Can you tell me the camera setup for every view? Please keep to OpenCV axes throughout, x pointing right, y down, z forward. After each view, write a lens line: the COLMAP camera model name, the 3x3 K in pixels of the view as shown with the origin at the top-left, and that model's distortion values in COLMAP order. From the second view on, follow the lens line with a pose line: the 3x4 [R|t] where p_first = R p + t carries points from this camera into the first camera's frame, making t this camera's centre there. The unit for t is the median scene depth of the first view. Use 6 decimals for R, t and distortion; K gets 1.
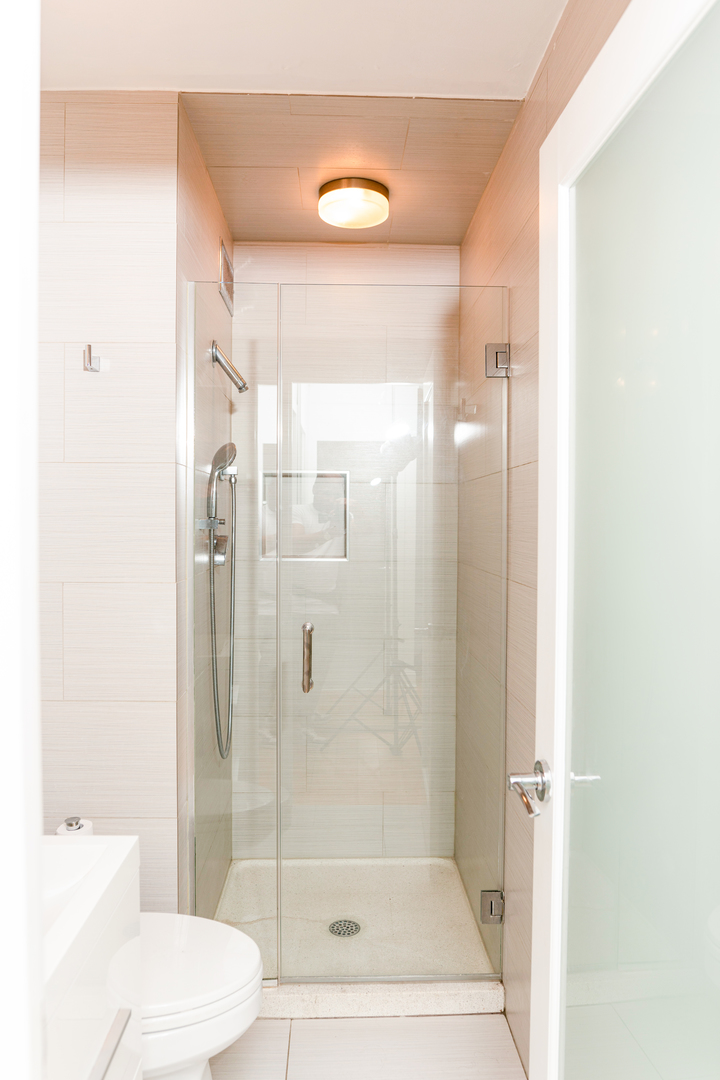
lens RADIAL K [[754.4, 0, 360.0], [0, 754.4, 540.0], [0, 0, 1]] dist [-0.050917, 0.027369]
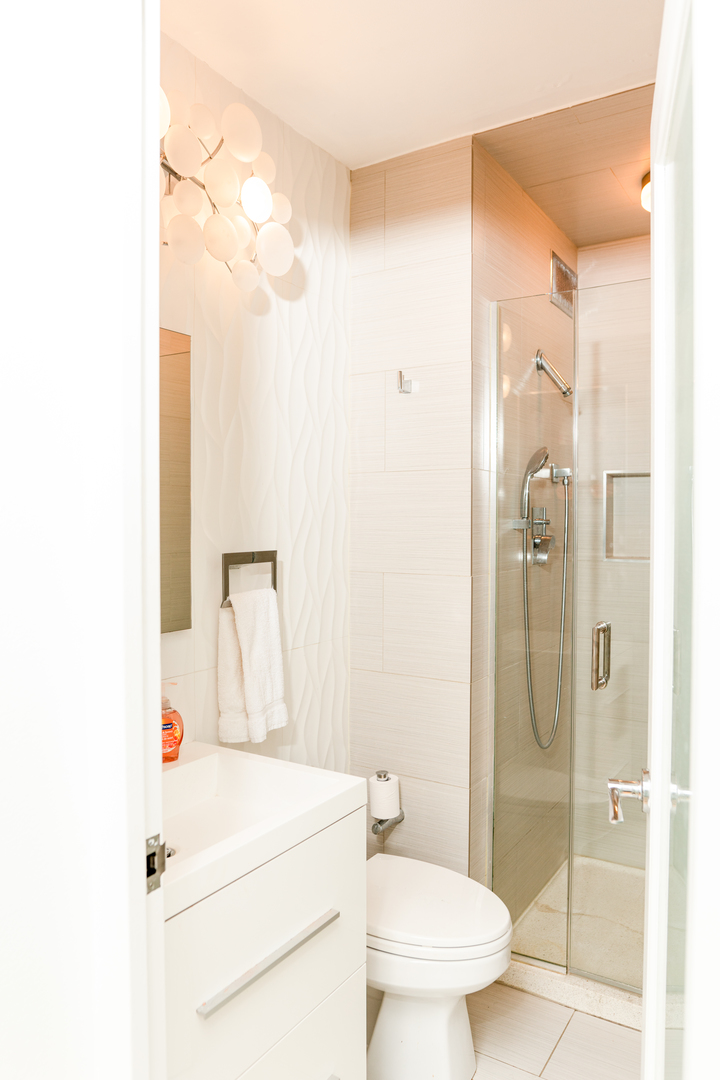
lens RADIAL K [[754.4, 0, 360.0], [0, 754.4, 540.0], [0, 0, 1]] dist [-0.050917, 0.027369]
pose [[0.827597, 0.011073, -0.561214, 0.208645], [-0.013318, 0.999911, 0.000088, 0.004392], [0.561165, 0.007401, 0.827671, -0.010957]]
